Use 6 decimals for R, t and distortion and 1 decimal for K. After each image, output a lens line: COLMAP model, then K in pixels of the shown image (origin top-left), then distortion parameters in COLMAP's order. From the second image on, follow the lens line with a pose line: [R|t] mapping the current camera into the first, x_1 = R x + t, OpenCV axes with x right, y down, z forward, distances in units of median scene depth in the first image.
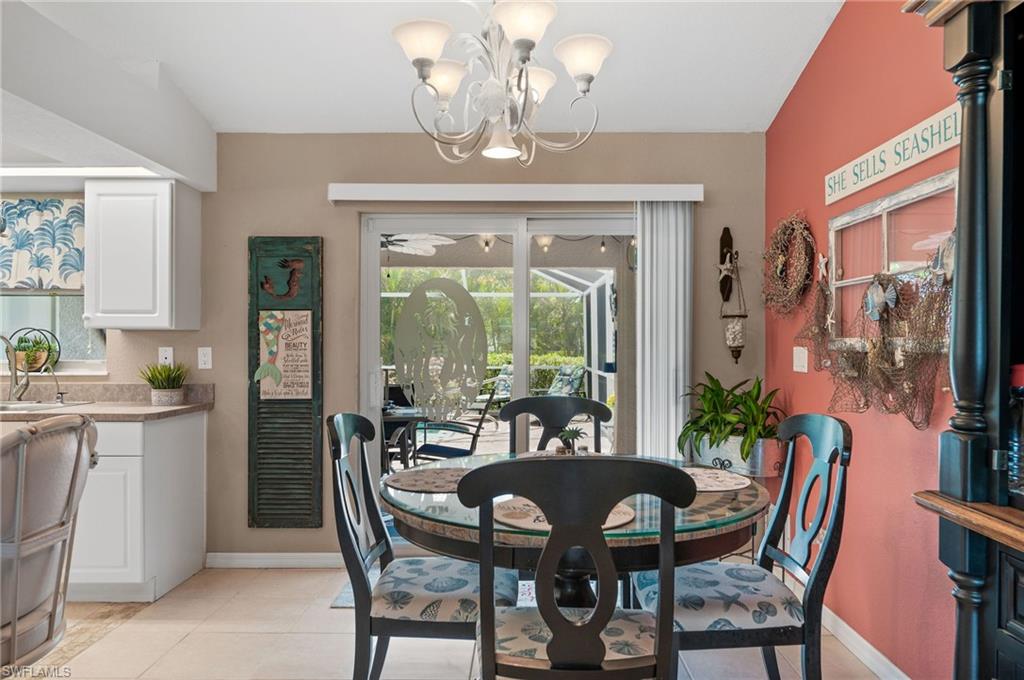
lens RADIAL K [[687.8, 0, 516.3], [0, 687.8, 343.8], [0, 0, 1]] dist [-0.006964, 0.002422]
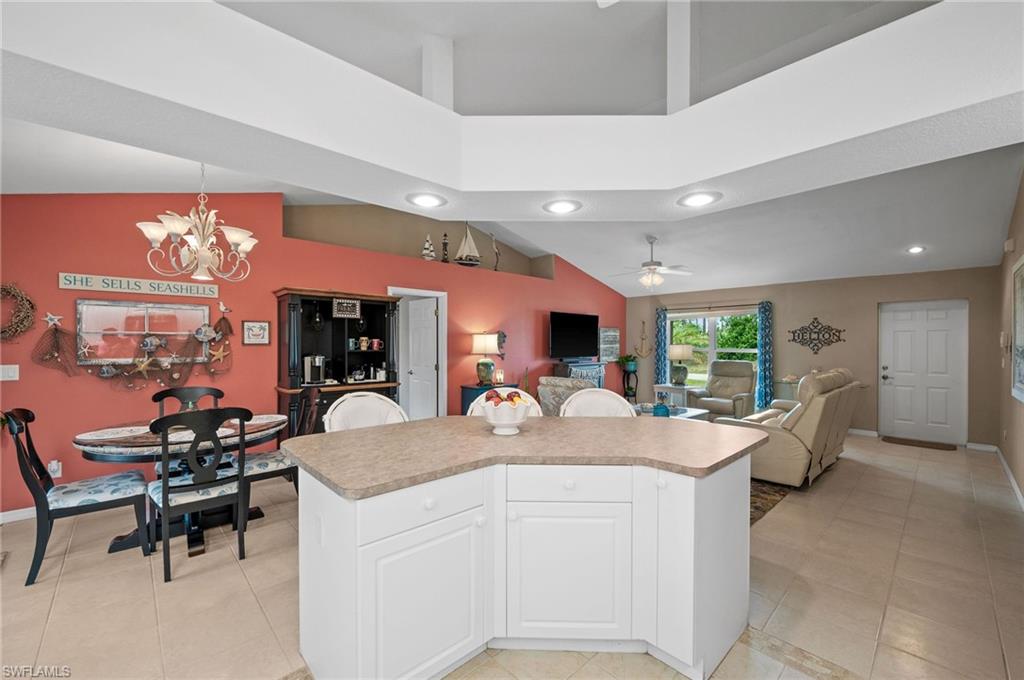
lens RADIAL K [[414.0, 0, 519.8], [0, 414.0, 348.4], [0, 0, 1]] dist [-0.004488, -0.001828]
pose [[-0.699010, -0.010587, 0.715033, -0.978673], [-0.001001, 0.999904, 0.013826, -0.042605], [-0.715111, 0.008949, -0.698954, 0.702883]]
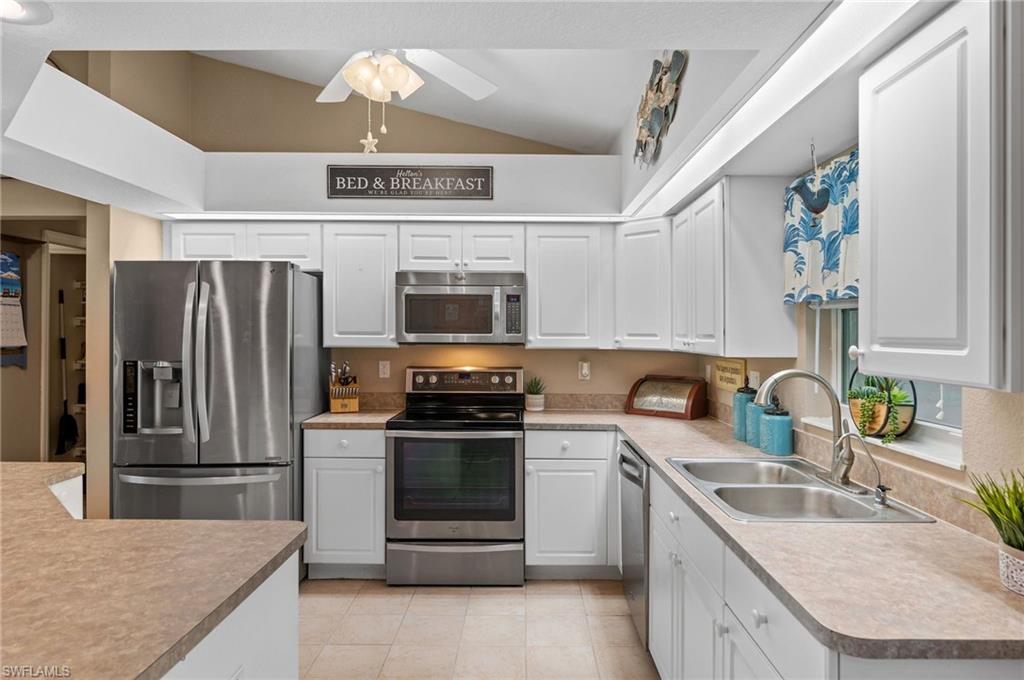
lens RADIAL K [[610.6, 0, 516.8], [0, 610.6, 337.2], [0, 0, 1]] dist [-0.010919, -0.004051]
pose [[0.012078, 0.005228, -0.999913, -0.185718], [-0.007895, 0.999956, 0.005133, -0.046303], [0.999896, 0.007833, 0.012119, 0.697929]]
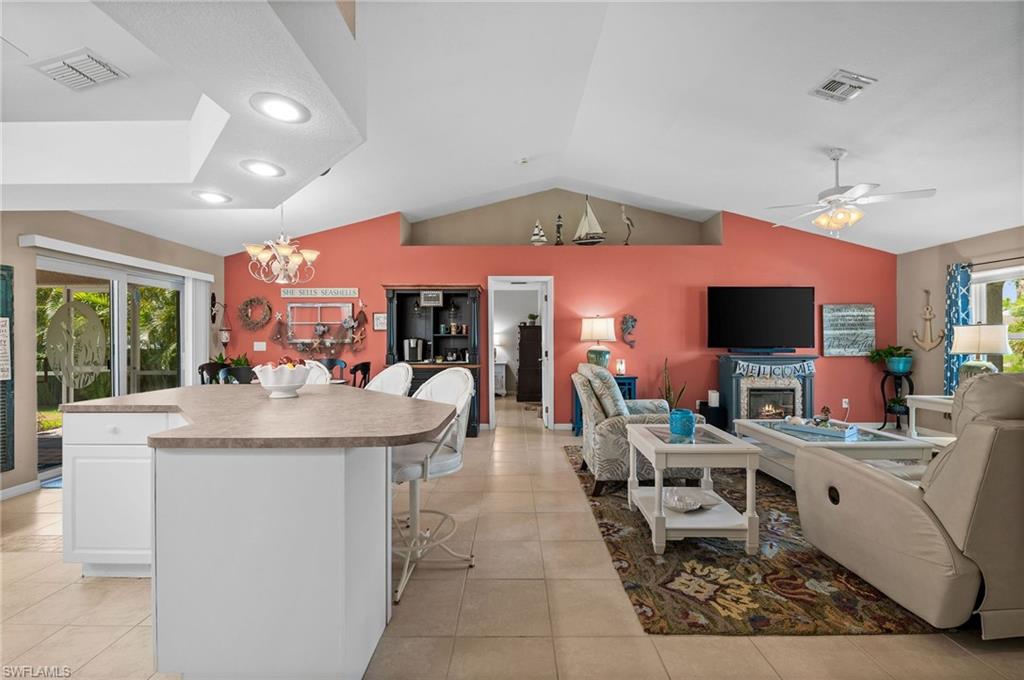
lens RADIAL K [[414.0, 0, 514.6], [0, 414.0, 339.9], [0, 0, 1]] dist [-0.004488, -0.001828]
pose [[-0.015065, 0.002299, 0.999884, -1.167493], [0.004135, 0.999989, -0.002237, 0.003452], [-0.999878, 0.004100, -0.015074, -0.039390]]
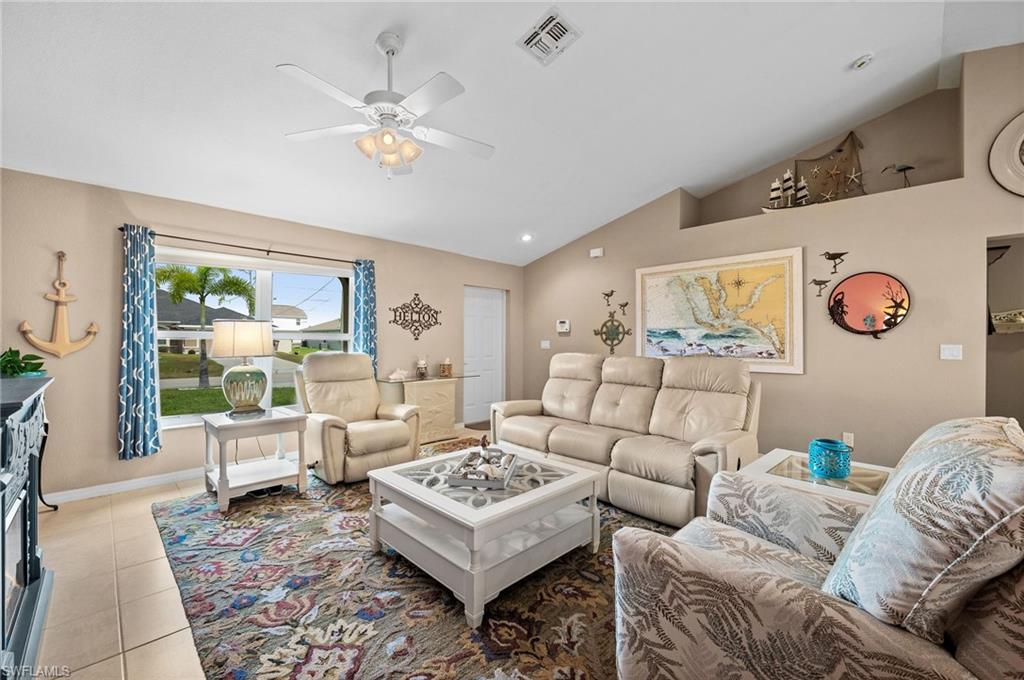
lens RADIAL K [[414.0, 0, 520.8], [0, 414.0, 341.2], [0, 0, 1]] dist [-0.004488, -0.001828]
pose [[-0.696489, -0.001931, -0.717565, 0.185770], [-0.006389, 0.999973, 0.003510, 0.002911], [0.717539, 0.007029, -0.696483, -0.259618]]
